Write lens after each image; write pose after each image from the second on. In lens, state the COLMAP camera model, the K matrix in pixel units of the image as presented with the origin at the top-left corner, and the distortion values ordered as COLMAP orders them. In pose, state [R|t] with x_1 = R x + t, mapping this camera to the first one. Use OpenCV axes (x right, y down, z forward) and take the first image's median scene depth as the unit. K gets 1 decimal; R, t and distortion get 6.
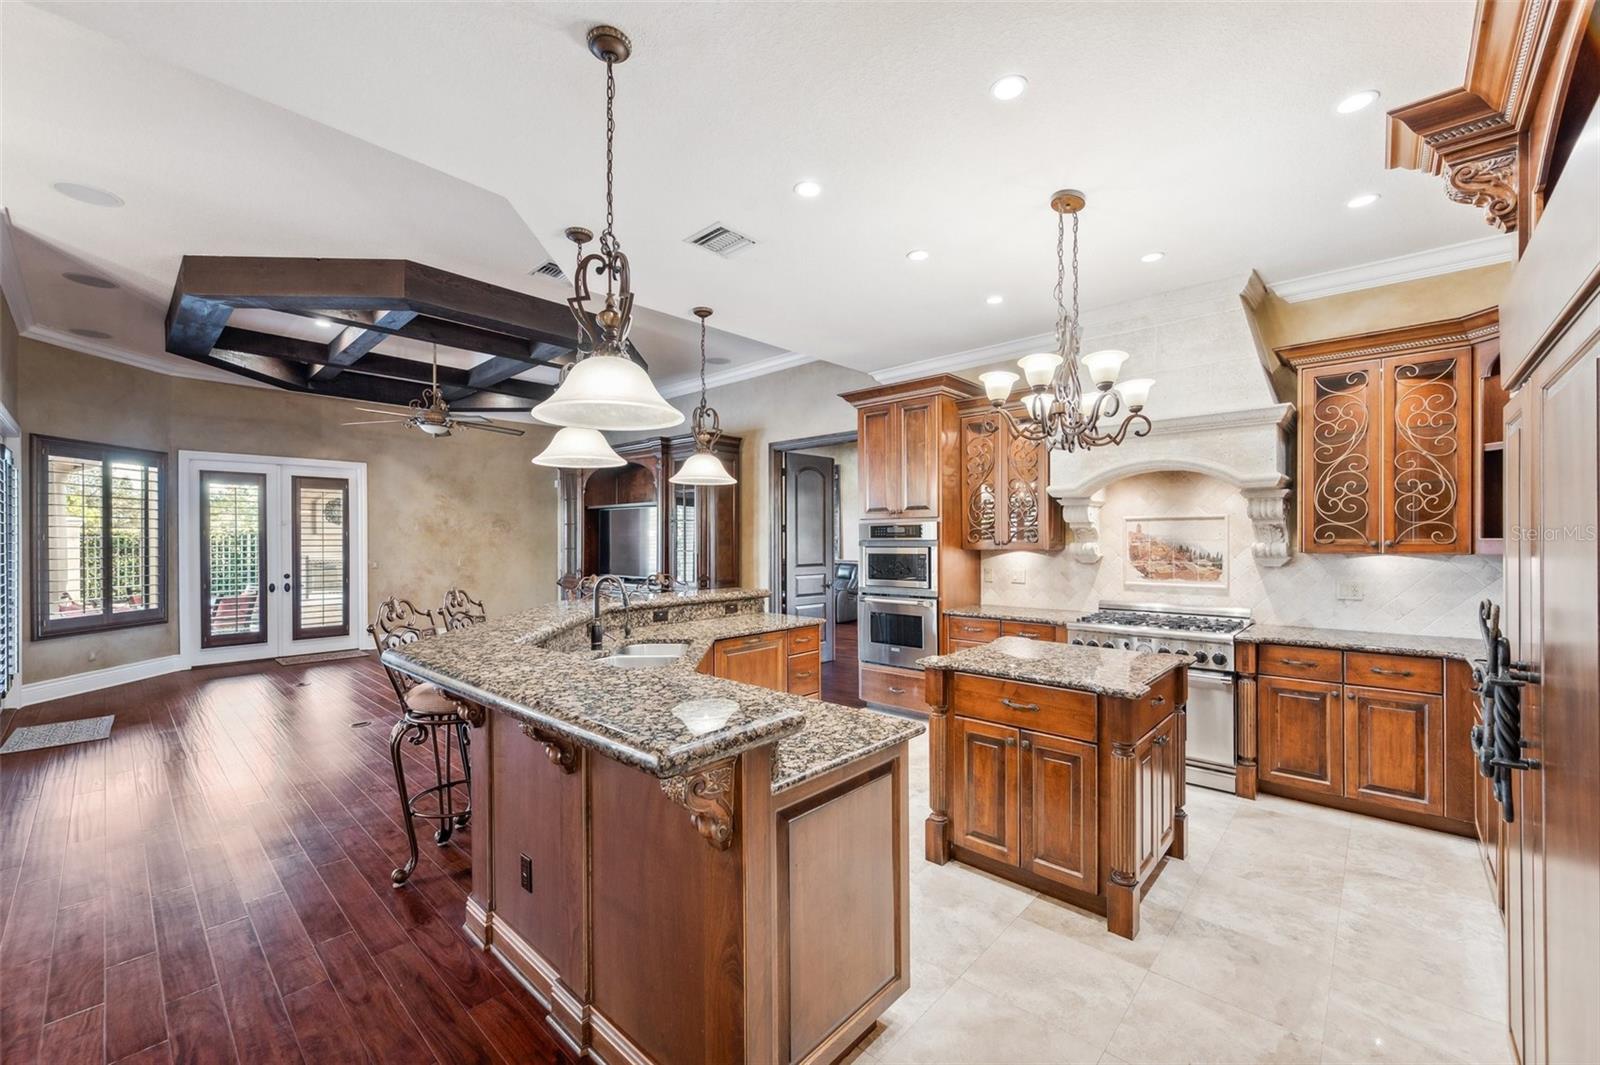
lens RADIAL K [[641.8, 0, 794.6], [0, 641.8, 540.3], [0, 0, 1]] dist [-0.001572, 0.000278]
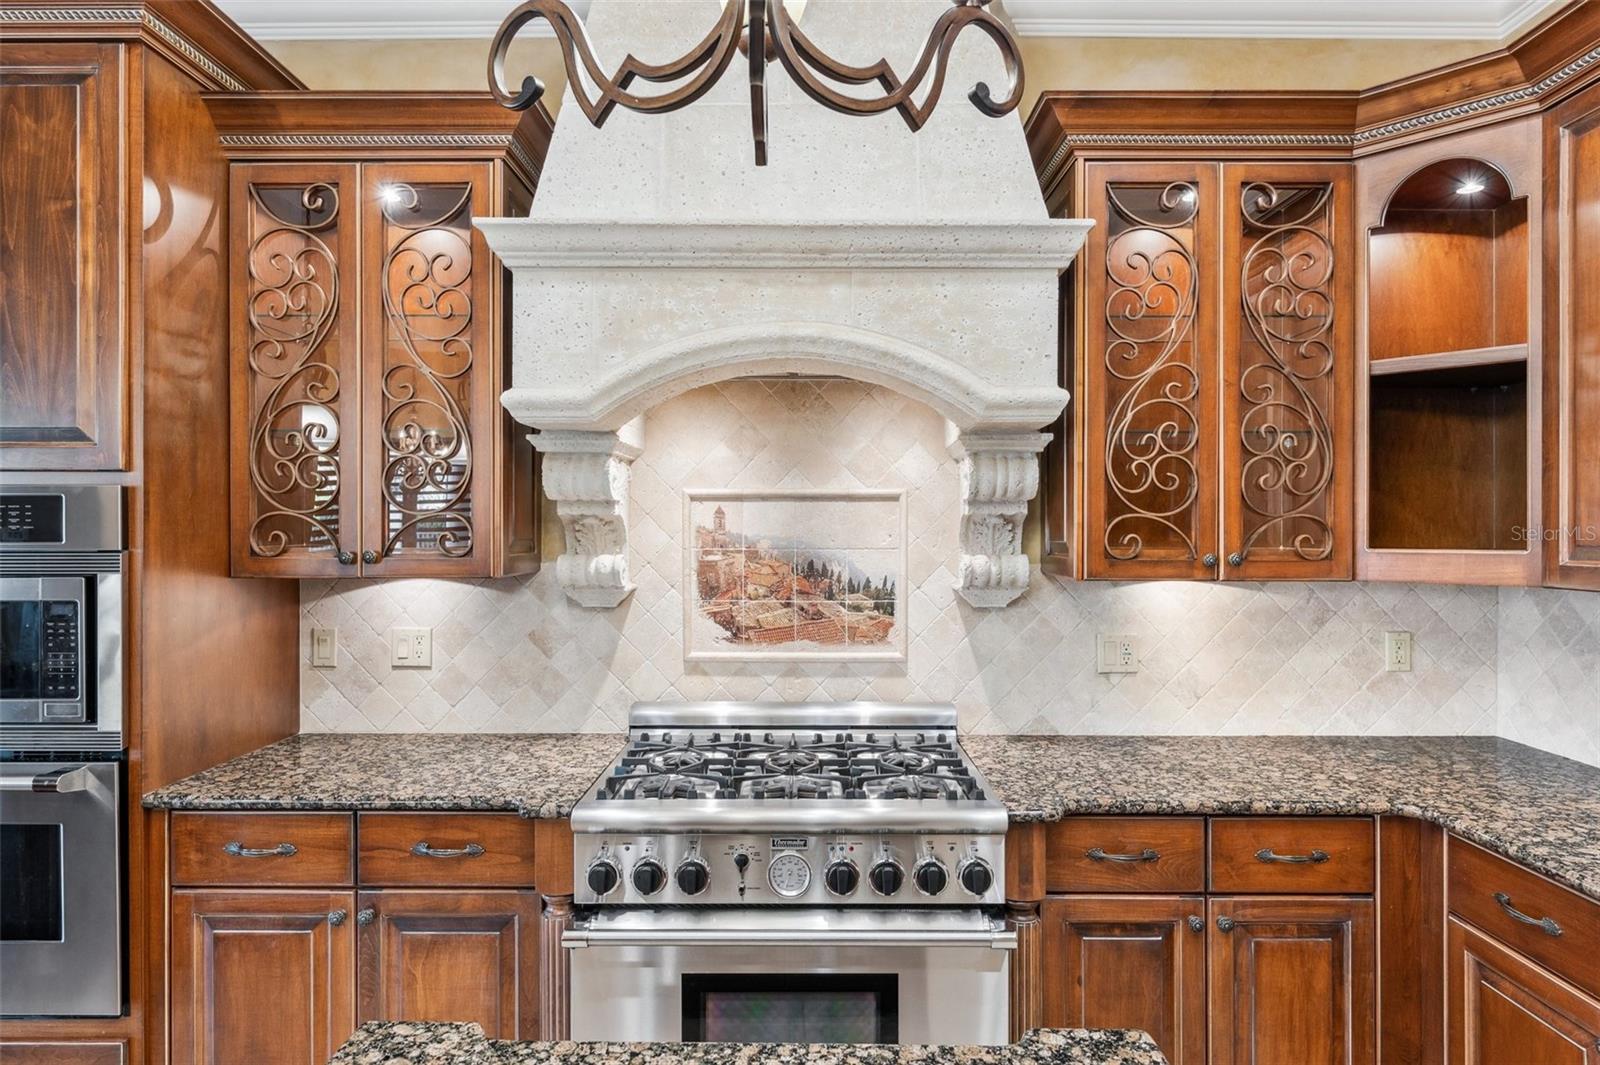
lens RADIAL K [[941.8, 0, 798.6], [0, 941.8, 531.5], [0, 0, 1]] dist [0.001288, 0.001200]
pose [[0.738454, 0.002119, 0.674301, 0.172481], [-0.002675, 0.999996, -0.000213, -0.010388], [-0.674299, -0.001646, 0.738457, 0.522297]]
